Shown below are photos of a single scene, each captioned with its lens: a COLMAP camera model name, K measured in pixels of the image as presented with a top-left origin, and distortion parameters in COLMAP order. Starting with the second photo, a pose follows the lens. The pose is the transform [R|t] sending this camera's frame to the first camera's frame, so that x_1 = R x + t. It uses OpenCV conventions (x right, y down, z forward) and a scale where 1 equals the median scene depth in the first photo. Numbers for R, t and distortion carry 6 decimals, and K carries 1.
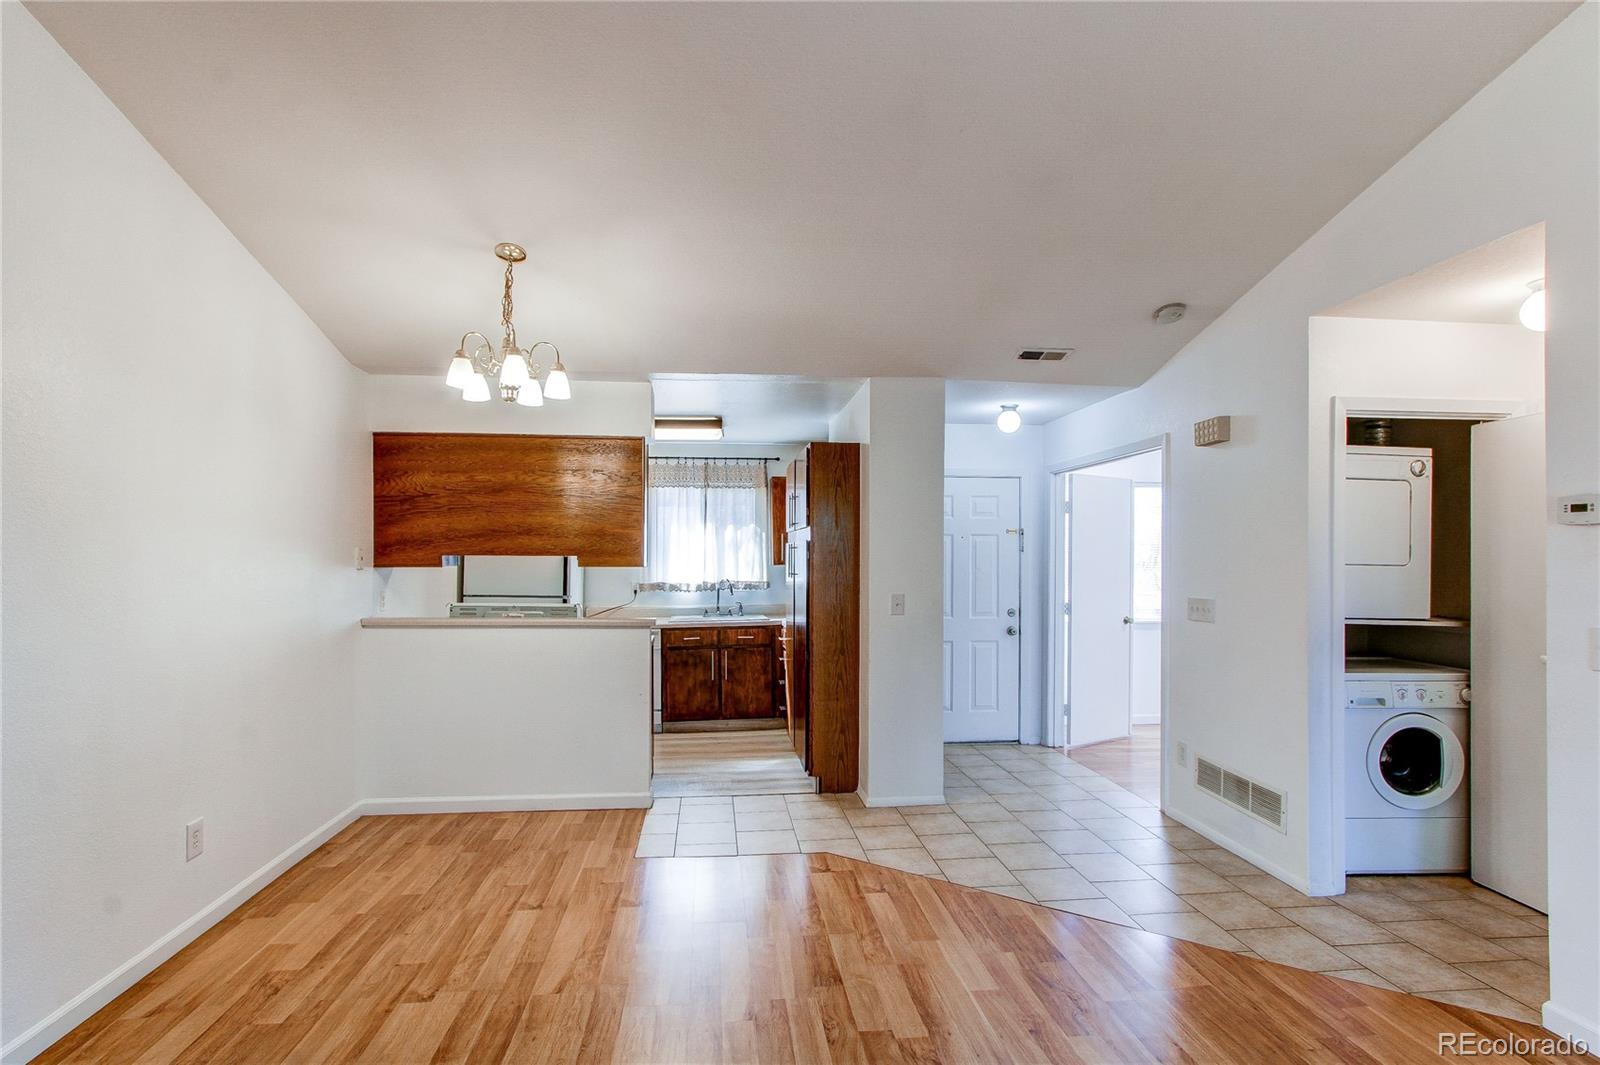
lens RADIAL K [[760.4, 0, 789.3], [0, 760.4, 556.4], [0, 0, 1]] dist [-0.003013, 0.003037]
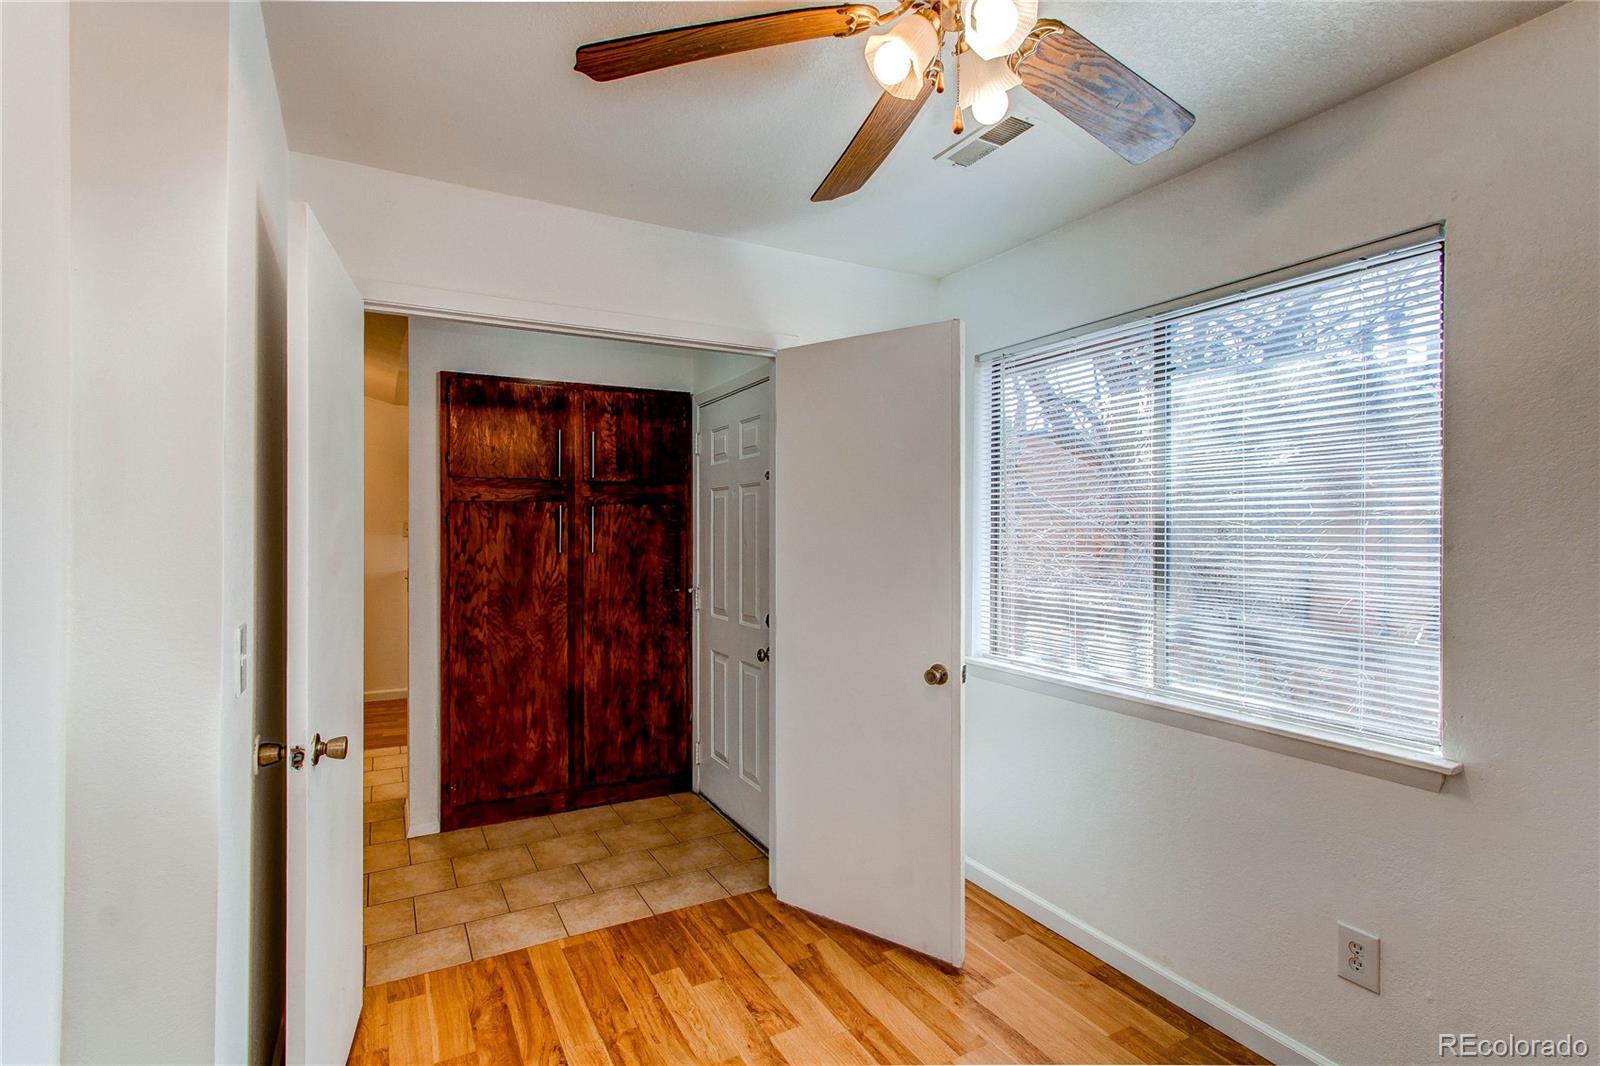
lens RADIAL K [[760.4, 0, 793.1], [0, 760.4, 529.9], [0, 0, 1]] dist [-0.003013, 0.003037]
pose [[0.387325, -0.011878, -0.921867, 0.756974], [0.001423, 0.999924, -0.012286, 0.013145], [0.921942, 0.003447, 0.387313, 0.742435]]
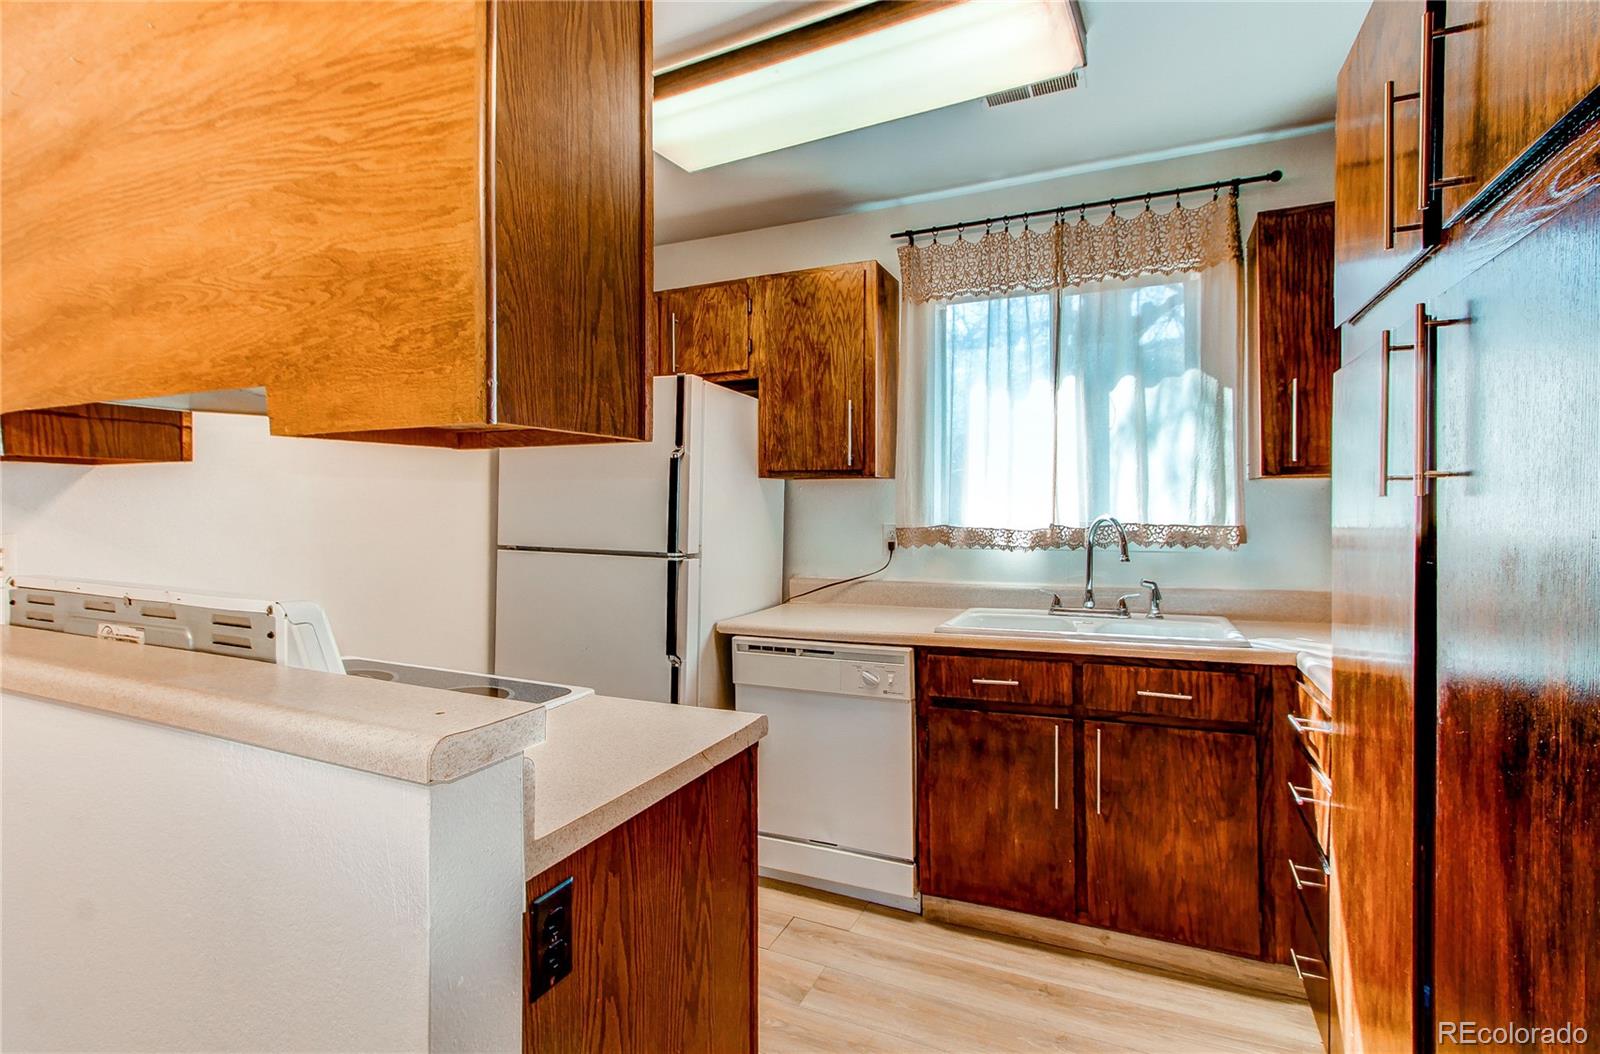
lens RADIAL K [[783.5, 0, 767.7], [0, 783.5, 516.7], [0, 0, 1]] dist [0.003030, 0.000266]
pose [[0.851207, 0.005363, -0.524803, -0.026121], [0.003614, 0.999864, 0.016081, 0.023928], [0.524818, -0.015585, 0.851072, 0.623846]]
